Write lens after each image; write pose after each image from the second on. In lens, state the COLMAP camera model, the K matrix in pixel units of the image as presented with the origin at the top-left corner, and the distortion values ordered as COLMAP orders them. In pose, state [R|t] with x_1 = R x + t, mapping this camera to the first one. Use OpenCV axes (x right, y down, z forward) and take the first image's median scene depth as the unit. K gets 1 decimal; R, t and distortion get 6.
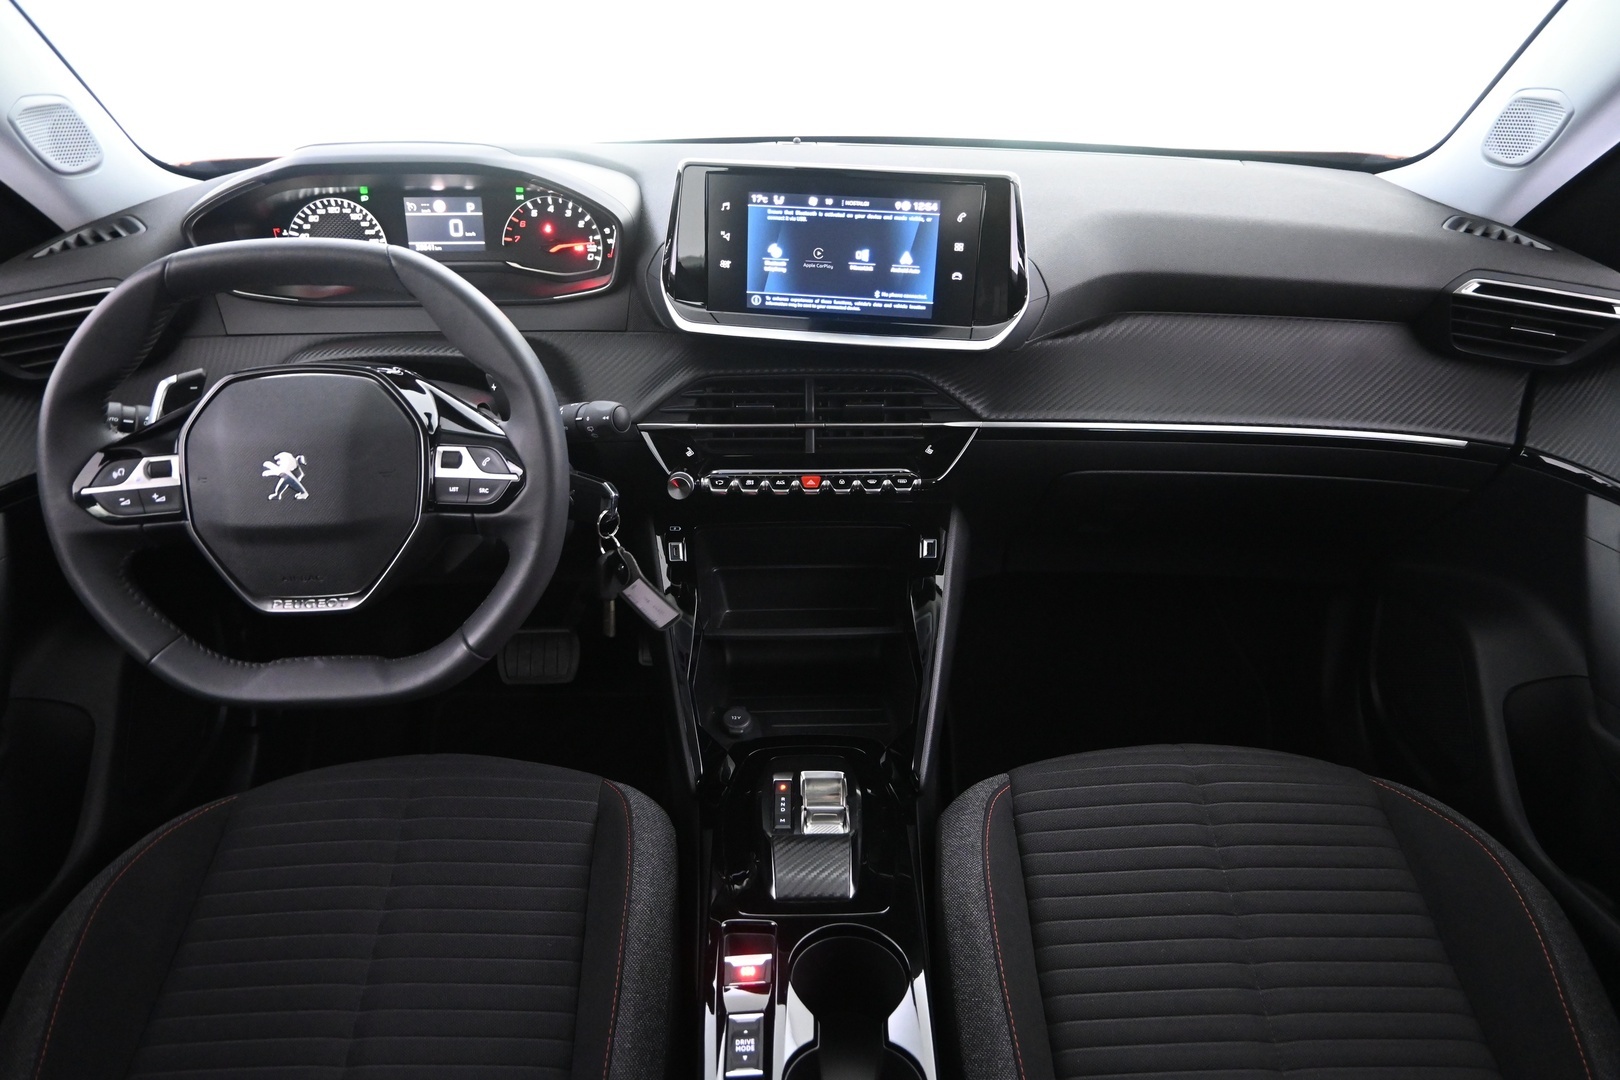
lens RADIAL K [[1106.8, 0, 814.1], [0, 1106.8, 541.9], [0, 0, 1]] dist [-0.001232, 0.005210]
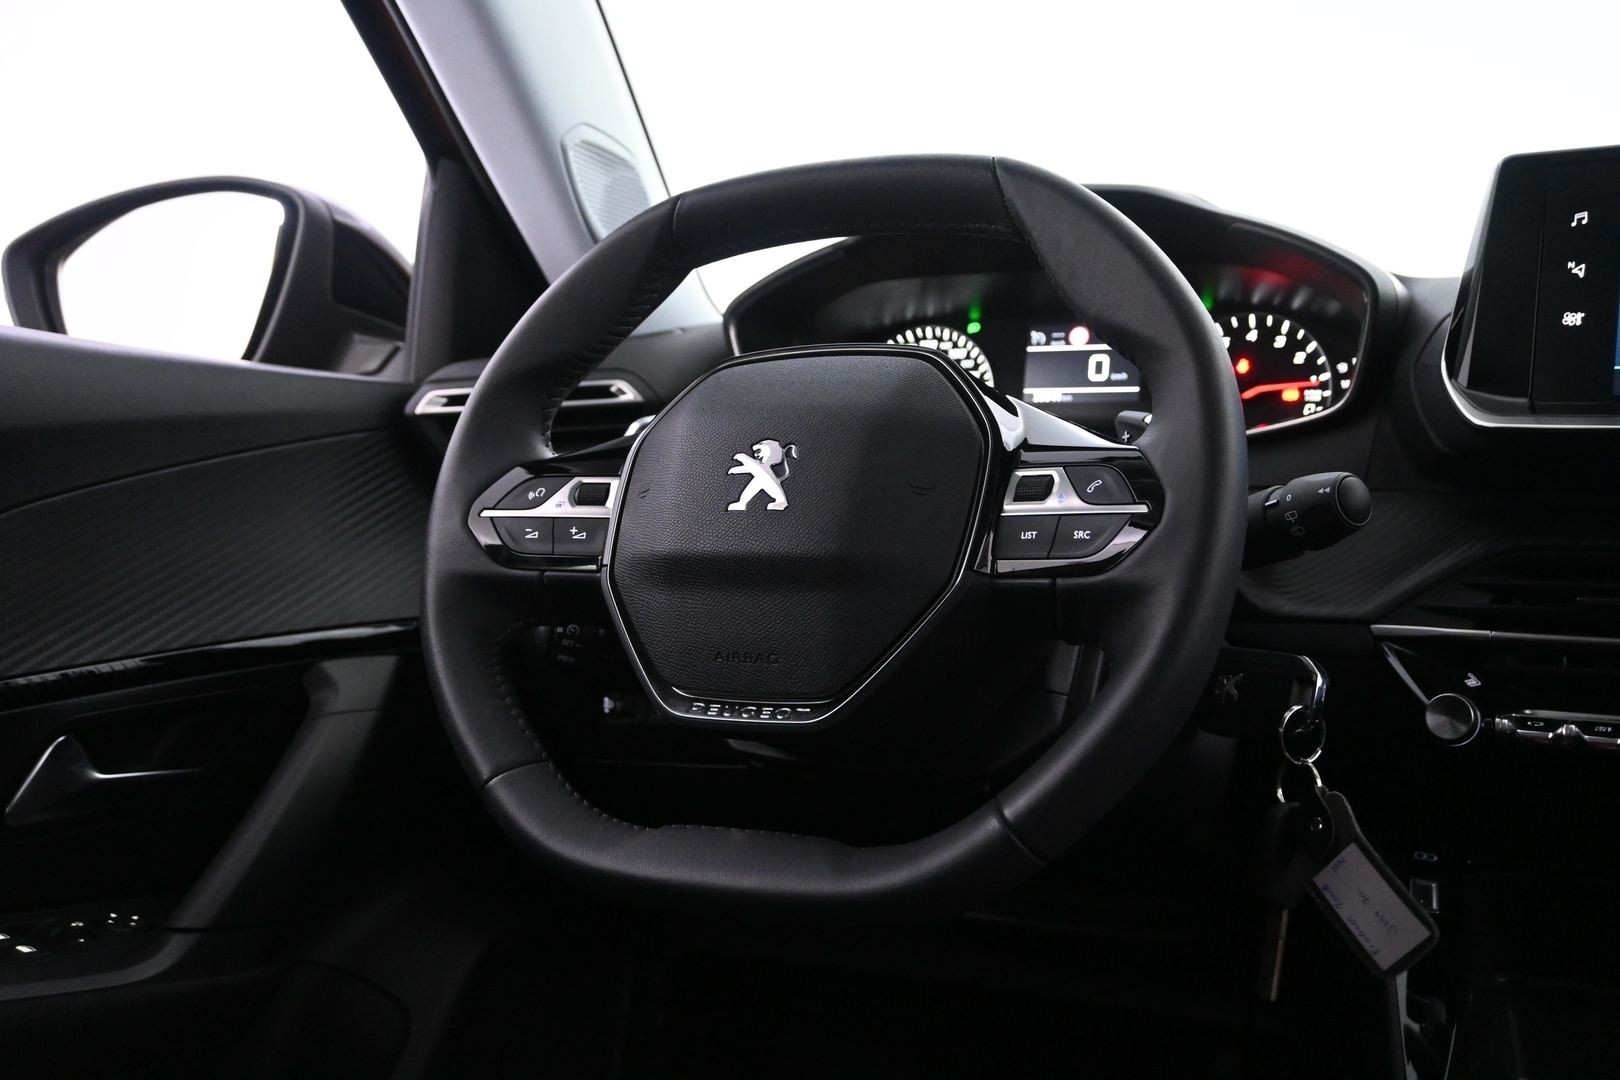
lens RADIAL K [[1615.1, 0, 819.5], [0, 1615.1, 542.0], [0, 0, 1]] dist [-0.006628, 0.000000]
pose [[0.890673, 0.029493, -0.453686, -0.041449], [-0.223623, 0.897257, -0.380686, 0.202375], [0.395846, 0.440522, 0.805758, 0.232820]]
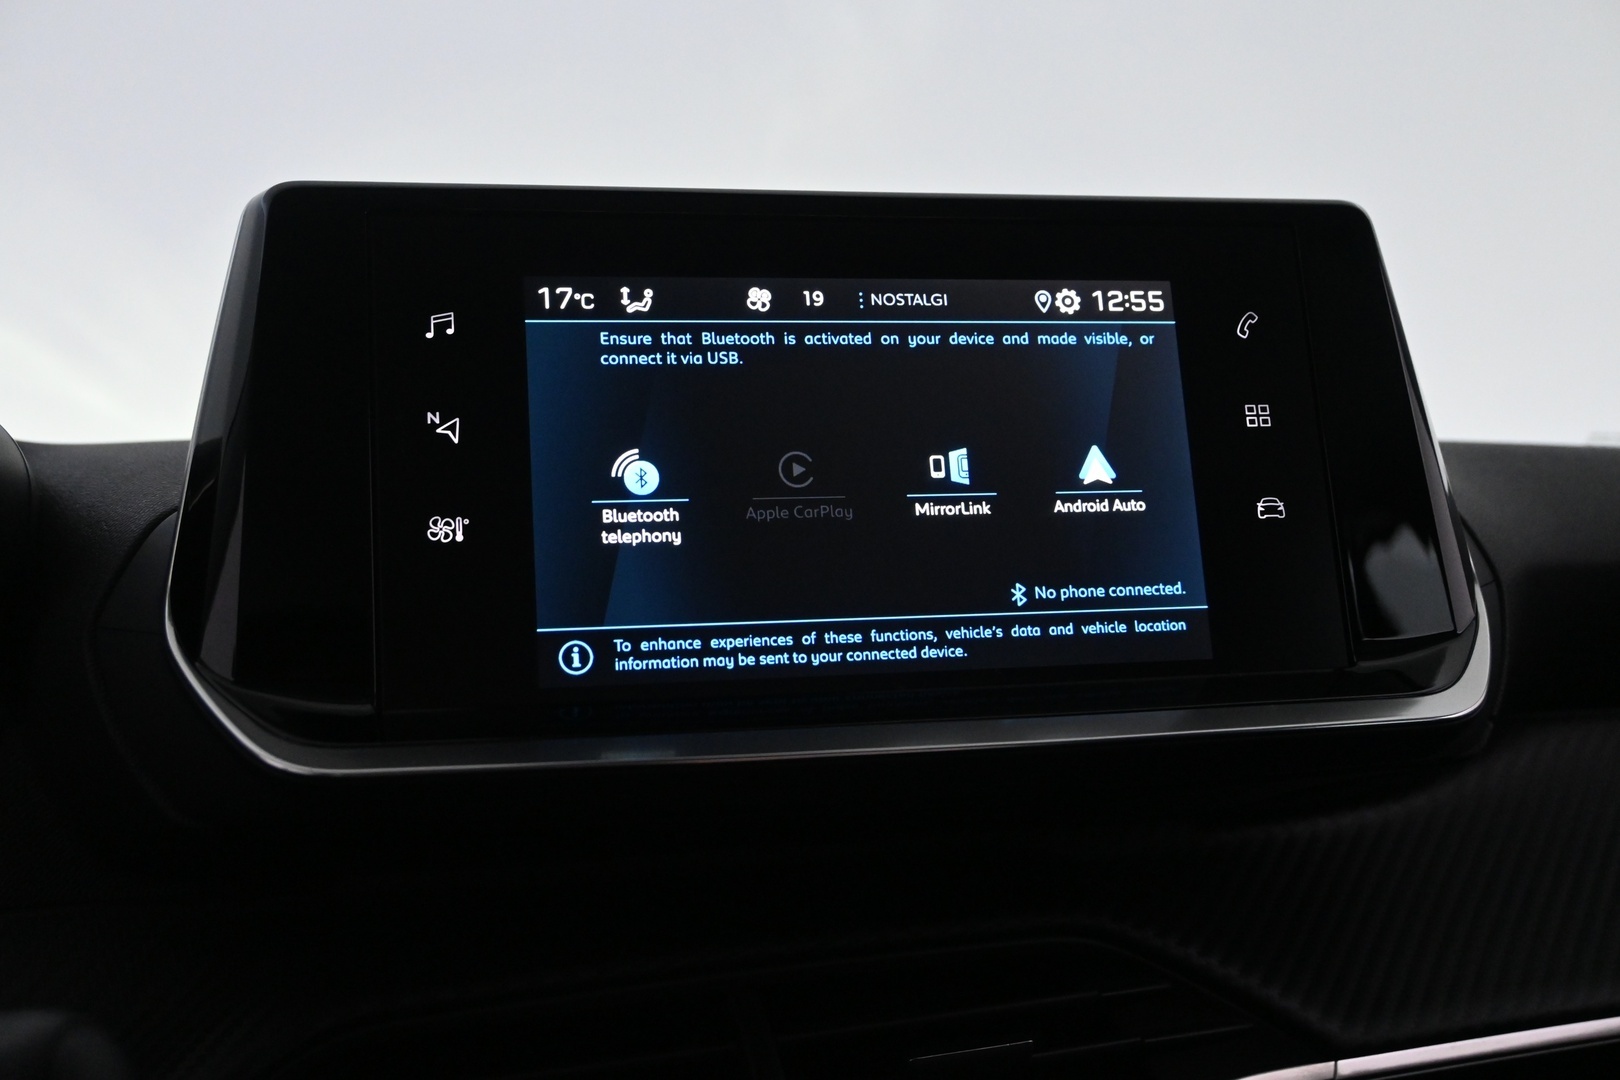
lens RADIAL K [[1762.8, 0, 809.9], [0, 1762.8, 541.3], [0, 0, 1]] dist [-0.007780, 0.000000]
pose [[0.930642, -0.028416, 0.364827, -0.133029], [0.217789, 0.844189, -0.489809, -0.025736], [-0.294065, 0.535292, 0.791826, 0.571954]]
